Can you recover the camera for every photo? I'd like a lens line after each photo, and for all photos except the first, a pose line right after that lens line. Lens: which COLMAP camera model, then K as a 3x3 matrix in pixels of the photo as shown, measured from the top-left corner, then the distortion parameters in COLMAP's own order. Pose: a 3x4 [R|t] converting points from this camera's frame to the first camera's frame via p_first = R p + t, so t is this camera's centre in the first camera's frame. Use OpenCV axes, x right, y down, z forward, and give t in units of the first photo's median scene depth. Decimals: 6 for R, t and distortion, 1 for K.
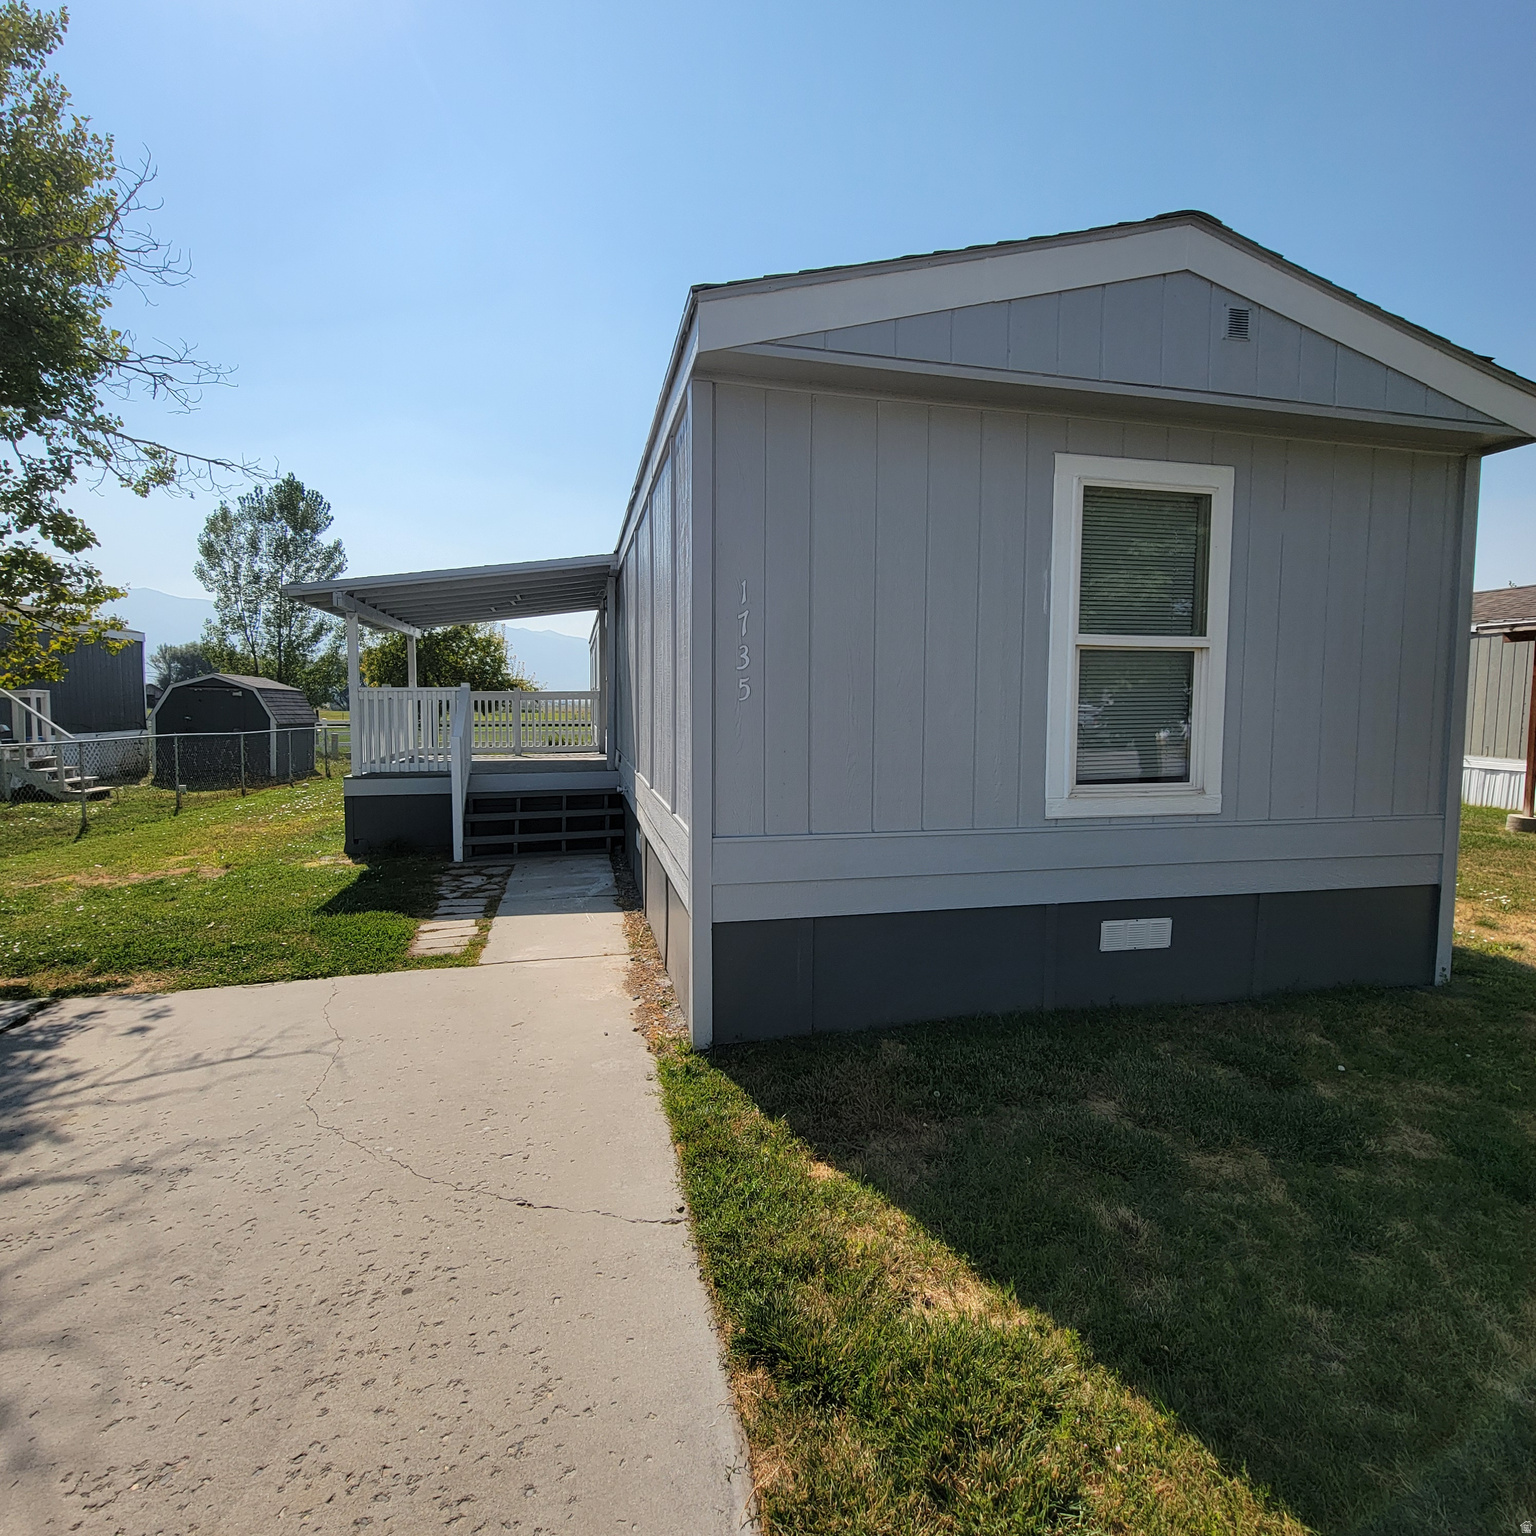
lens RADIAL K [[861.3, 0, 768.0], [0, 861.3, 768.0], [0, 0, 1]] dist [-0.003080, -0.000617]
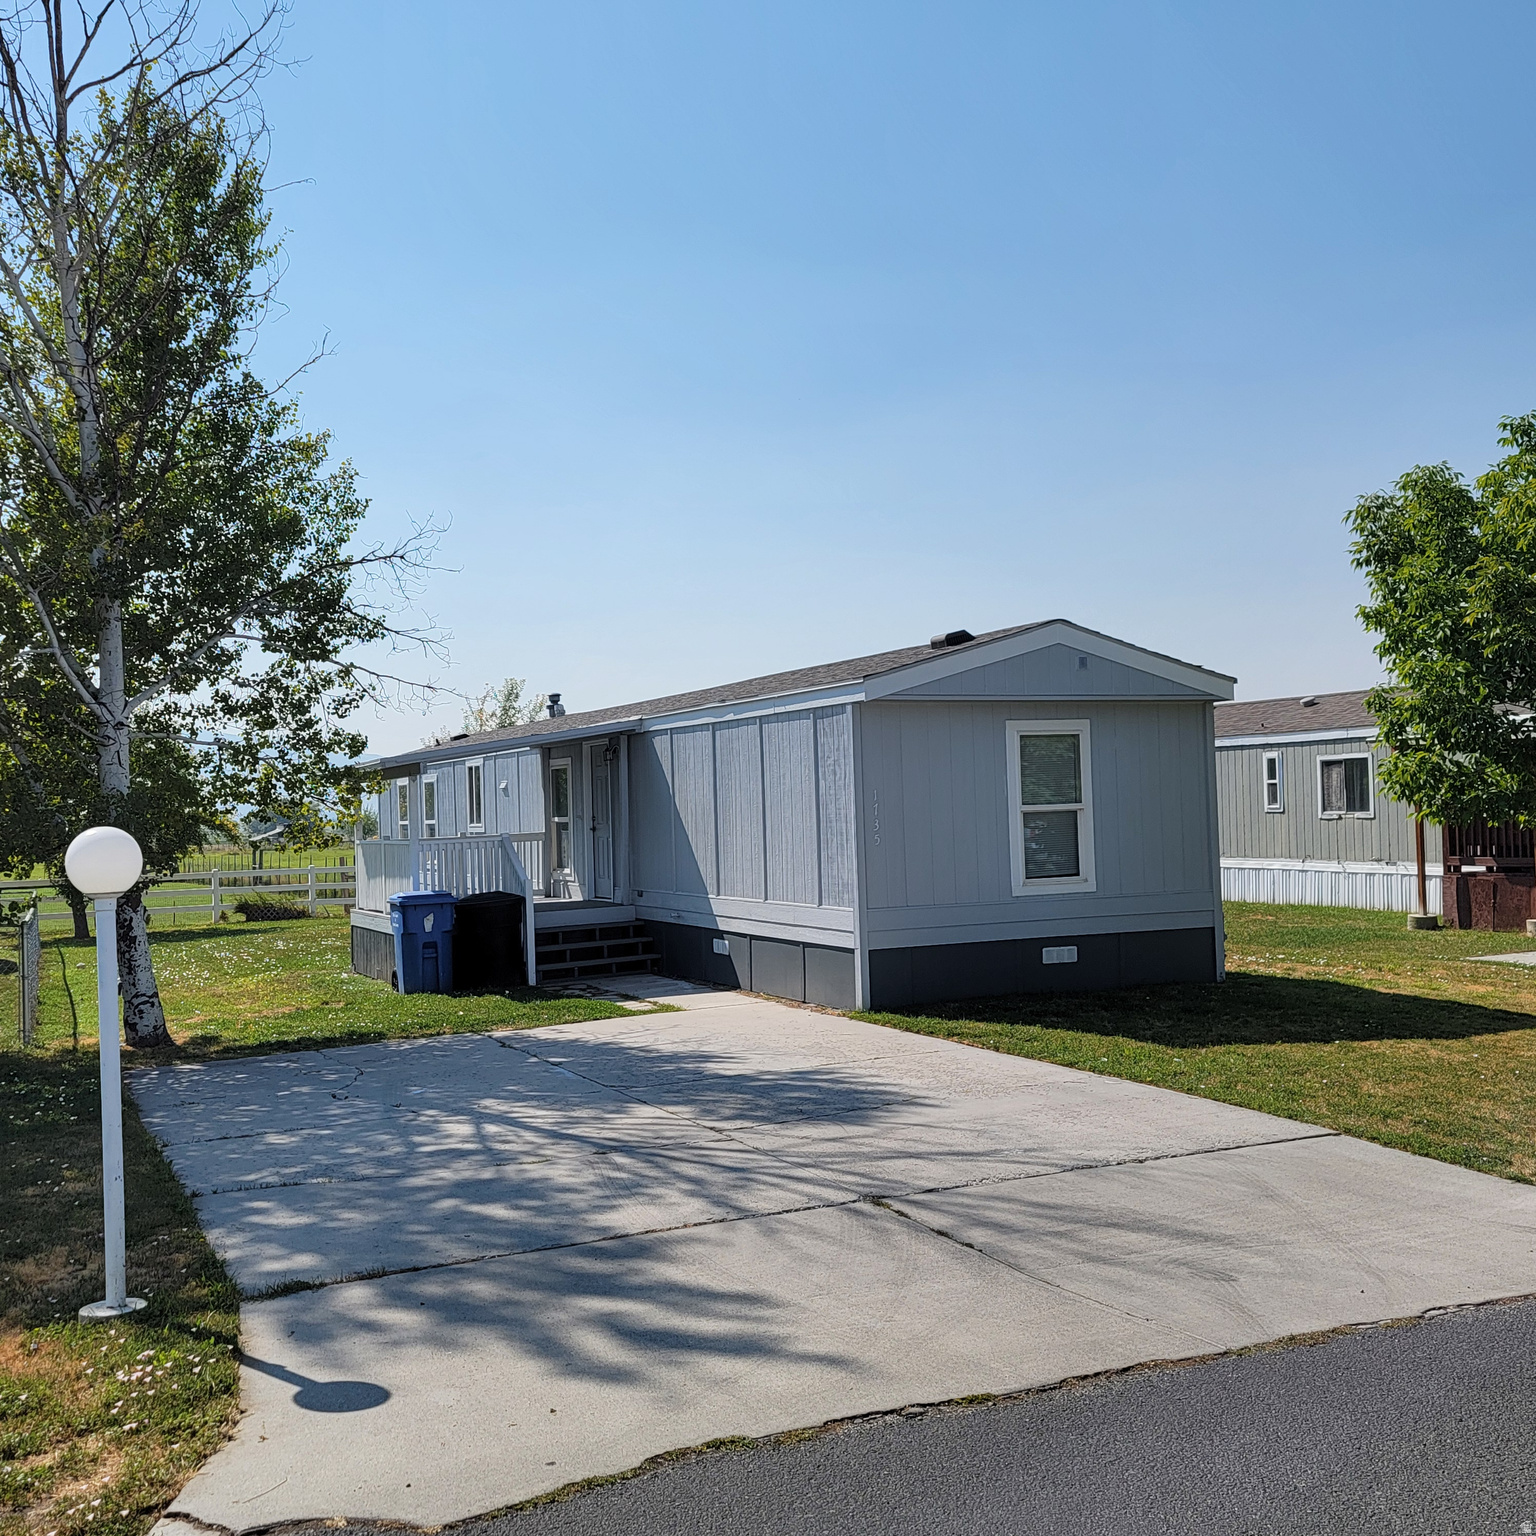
lens RADIAL K [[1661.4, 0, 768.0], [0, 1661.4, 768.0], [0, 0, 1]] dist [0.009535, 0.003668]
pose [[0.980213, -0.030321, 0.195608, -0.957220], [0.050712, 0.993685, -0.100091, 0.115077], [-0.191338, 0.108030, 0.975561, -2.626920]]
